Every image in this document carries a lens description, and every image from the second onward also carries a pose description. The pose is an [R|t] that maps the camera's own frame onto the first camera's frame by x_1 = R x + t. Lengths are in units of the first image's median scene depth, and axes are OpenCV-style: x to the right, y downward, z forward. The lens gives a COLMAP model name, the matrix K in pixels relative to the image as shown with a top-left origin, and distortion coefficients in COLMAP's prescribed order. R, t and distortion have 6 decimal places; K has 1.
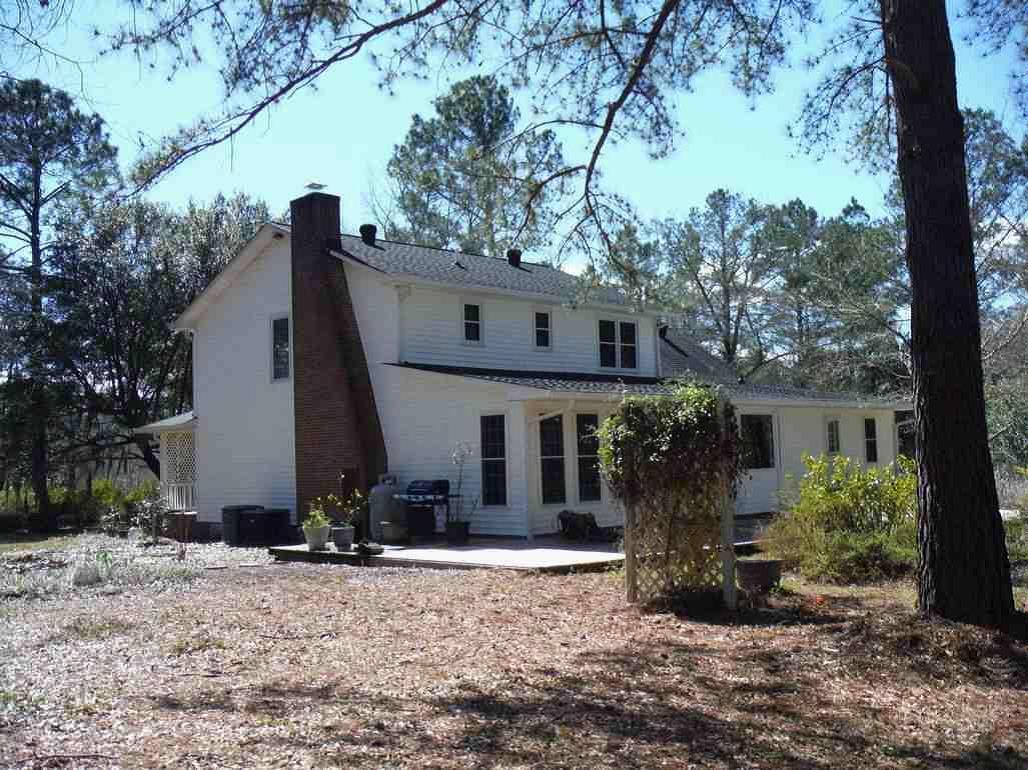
lens RADIAL K [[1051.7, 0, 514.0], [0, 1051.7, 385.0], [0, 0, 1]] dist [-0.010532, -0.006924]
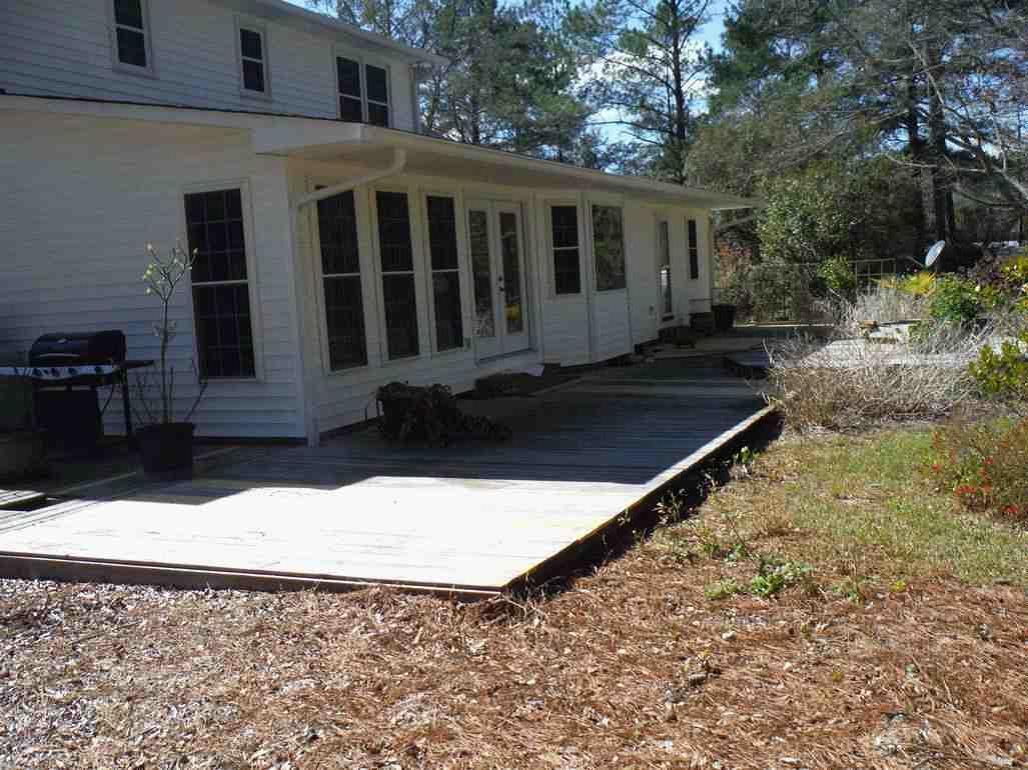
lens RADIAL K [[1051.7, 0, 514.0], [0, 1051.7, 385.0], [0, 0, 1]] dist [-0.010532, -0.006924]
pose [[0.936036, -0.065736, 0.345710, -0.062146], [0.010375, 0.987126, 0.159609, 0.040647], [-0.351751, -0.145813, 0.924667, 0.494053]]
